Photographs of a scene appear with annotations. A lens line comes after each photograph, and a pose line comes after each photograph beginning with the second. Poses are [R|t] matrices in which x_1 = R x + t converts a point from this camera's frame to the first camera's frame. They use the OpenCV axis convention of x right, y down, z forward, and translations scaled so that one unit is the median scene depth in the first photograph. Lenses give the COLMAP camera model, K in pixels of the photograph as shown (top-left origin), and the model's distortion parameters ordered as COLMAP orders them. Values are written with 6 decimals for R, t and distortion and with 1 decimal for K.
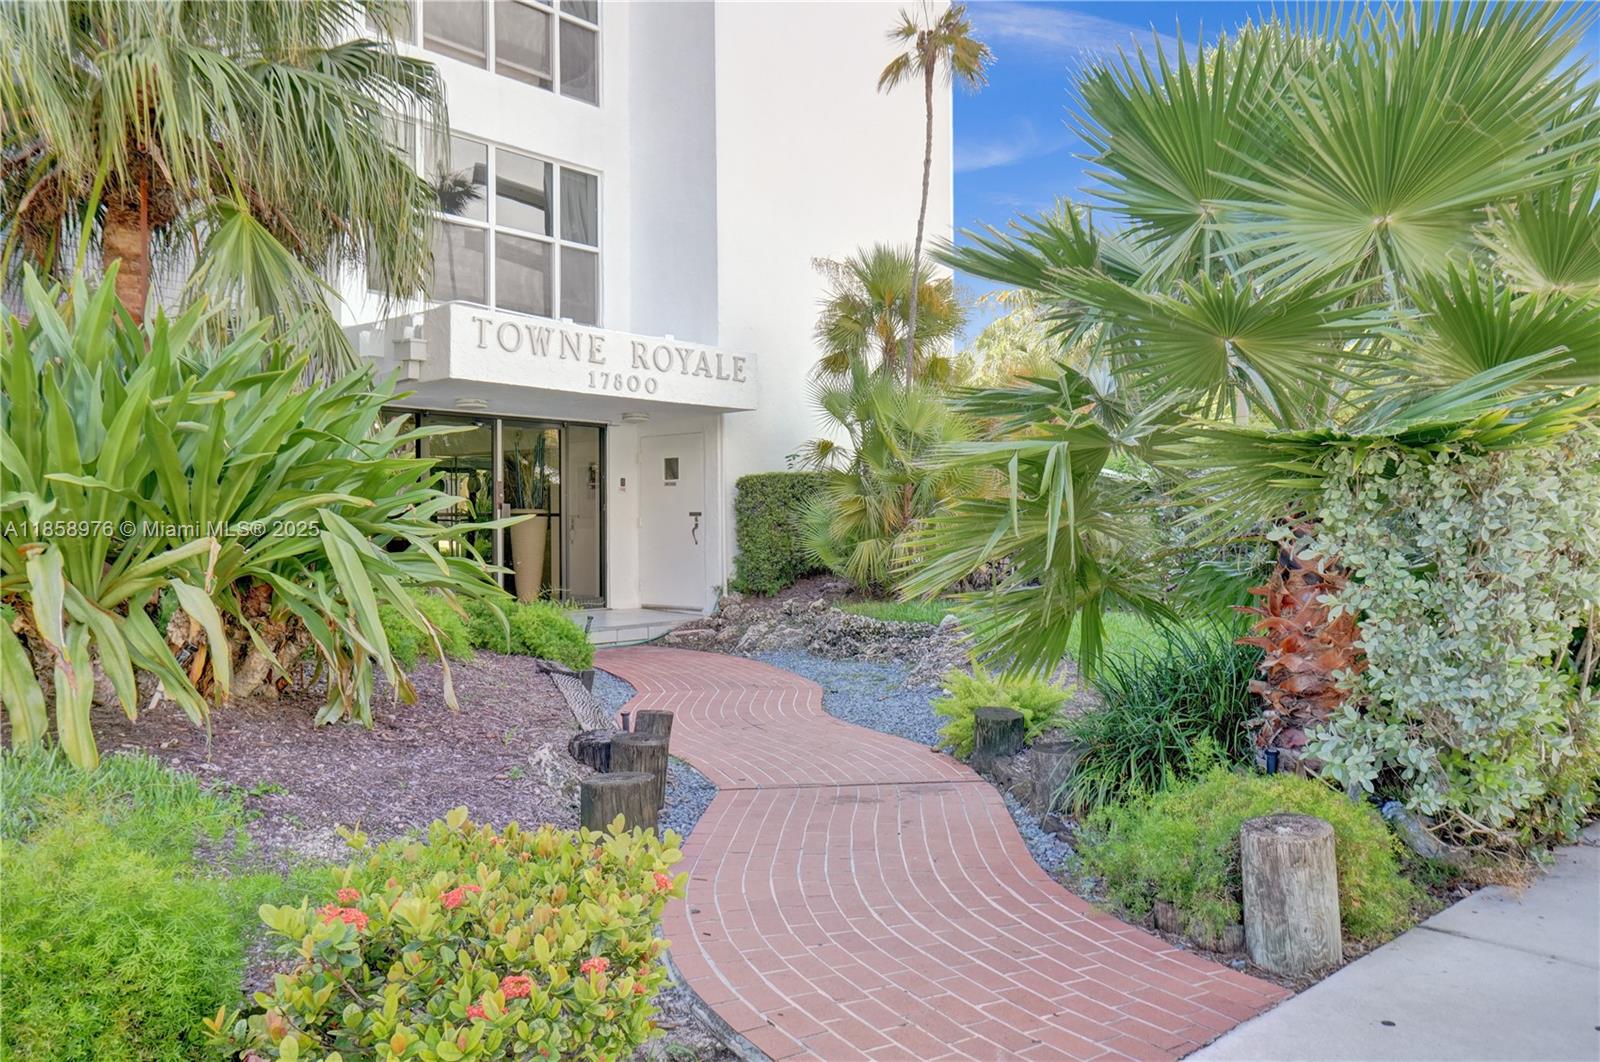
lens RADIAL K [[1255.5, 0, 802.9], [0, 1255.5, 525.2], [0, 0, 1]] dist [0.001823, 0.000598]
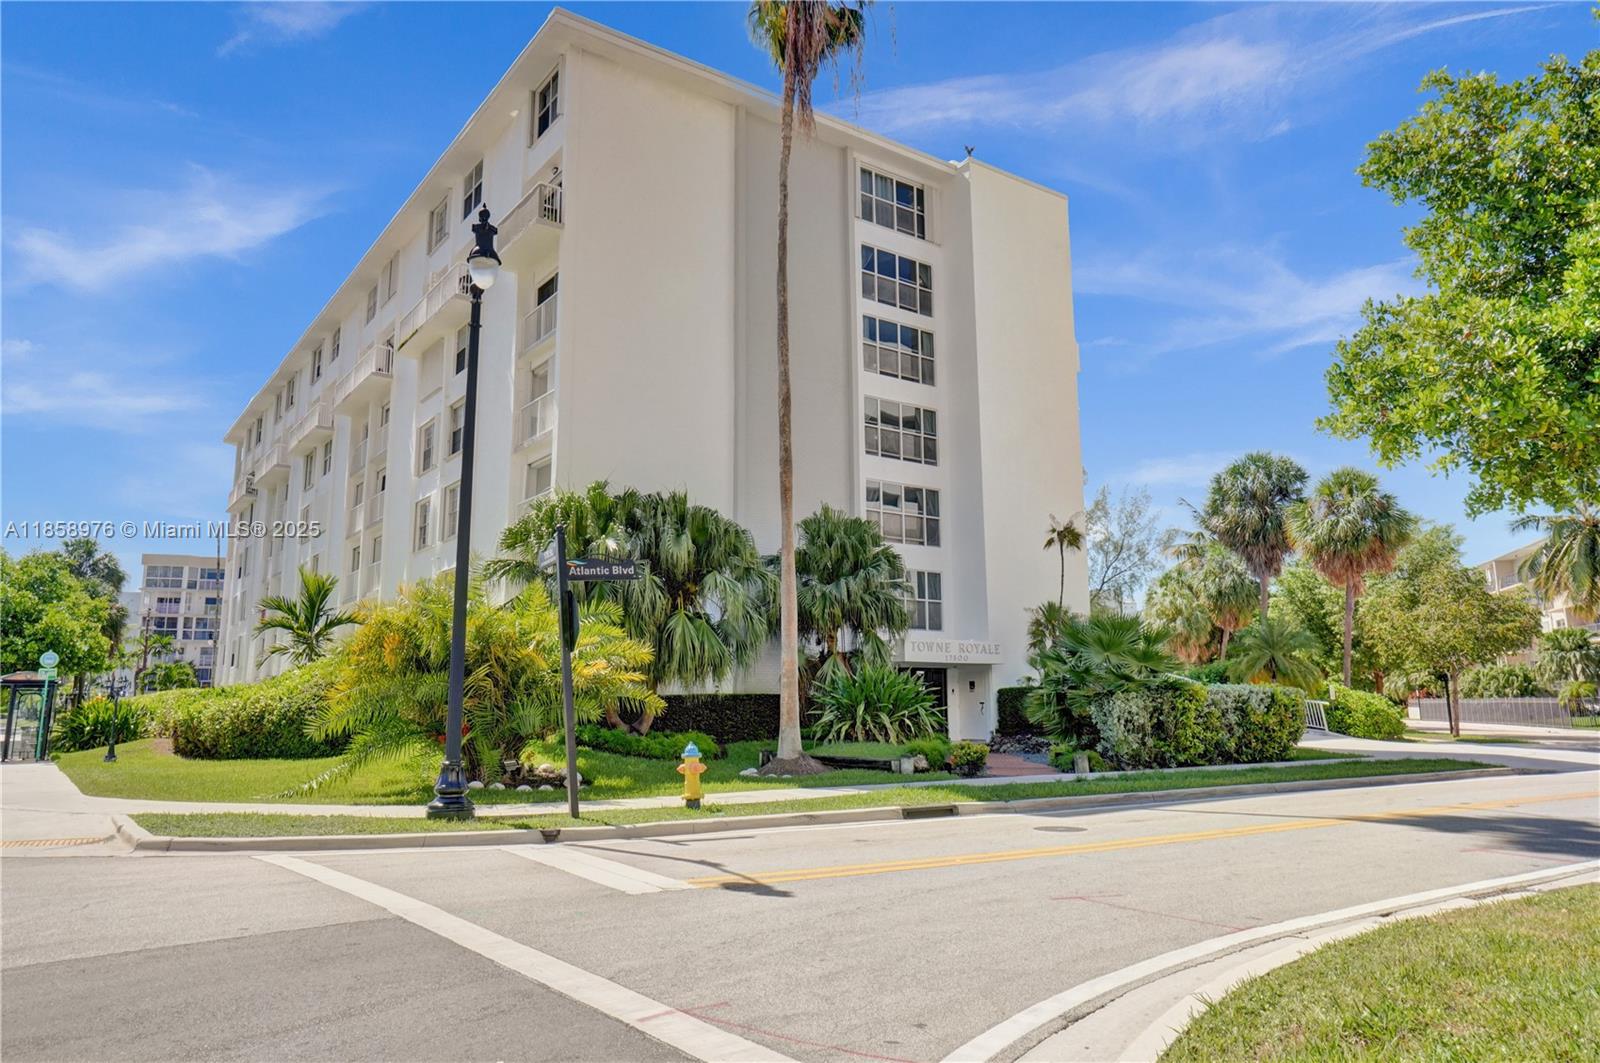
lens RADIAL K [[1107.7, 0, 803.5], [0, 1107.7, 526.0], [0, 0, 1]] dist [-0.025205, -0.000417]
pose [[0.973105, -0.041219, -0.226645, 0.094965], [0.004511, 0.987082, -0.160150, -0.005781], [0.230319, 0.154820, 0.960721, -1.436171]]
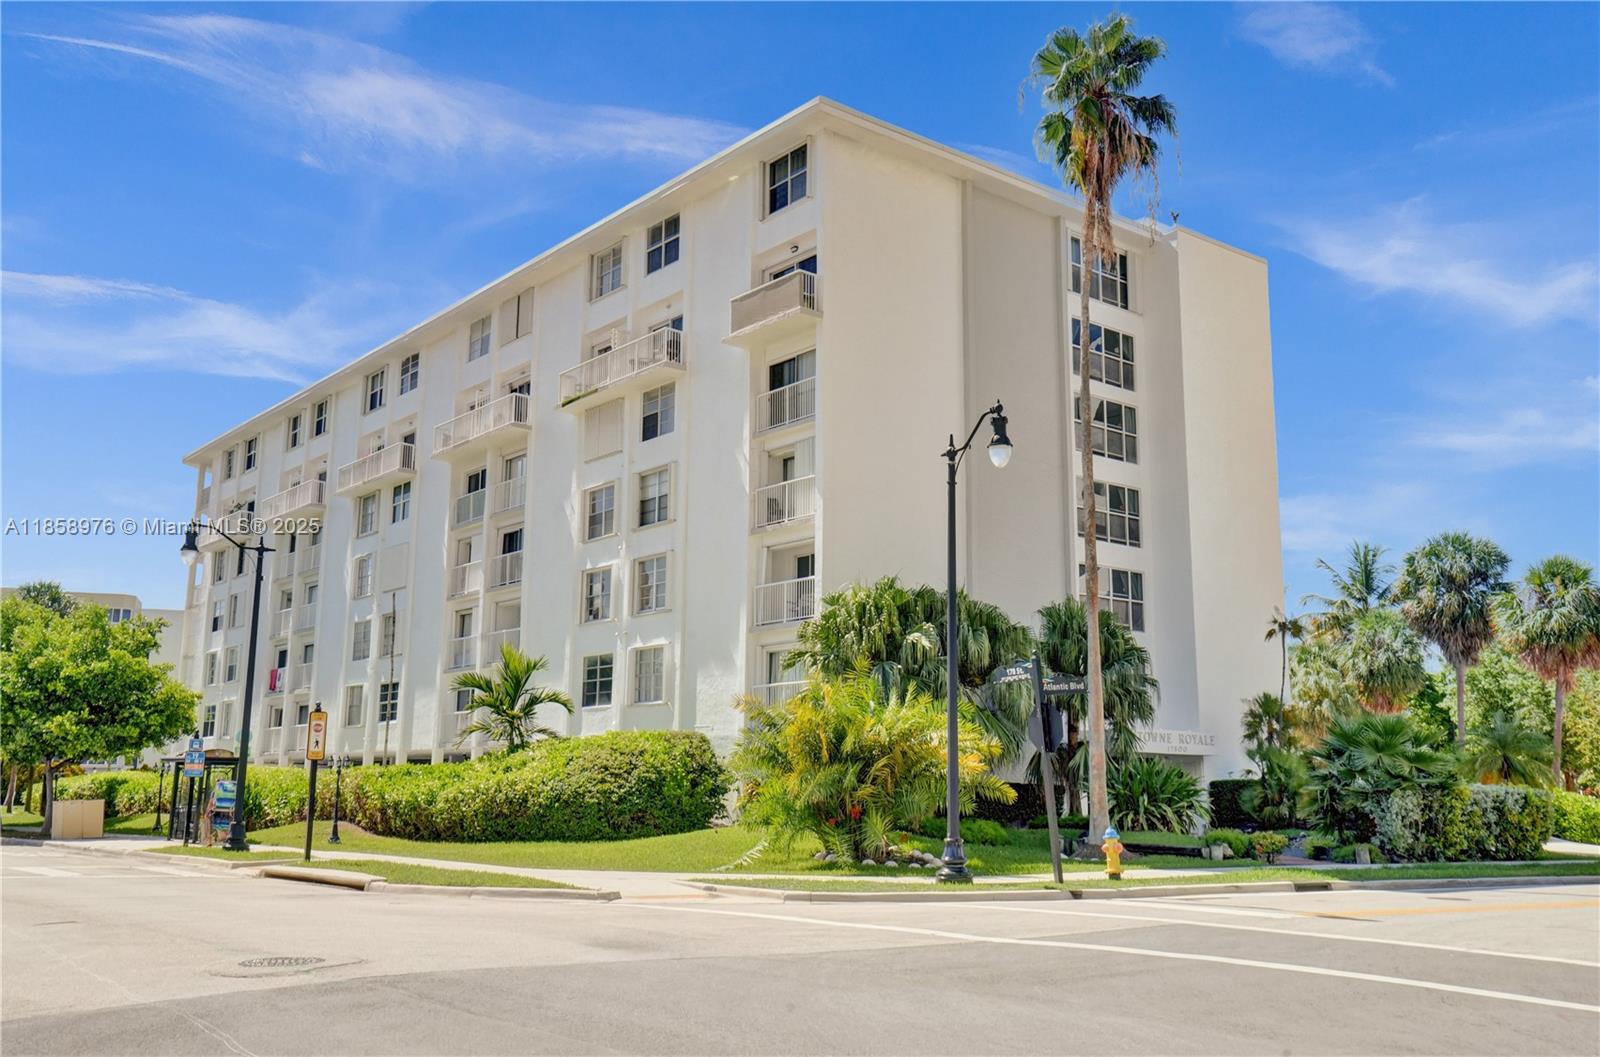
lens RADIAL K [[1484.4, 0, 799.8], [0, 1484.4, 529.0], [0, 0, 1]] dist [0.053017, 0.000000]
pose [[0.984031, -0.019044, -0.176977, -0.344604], [-0.012044, 0.984858, -0.172946, -0.007967], [0.177591, 0.172316, 0.968901, -2.306315]]
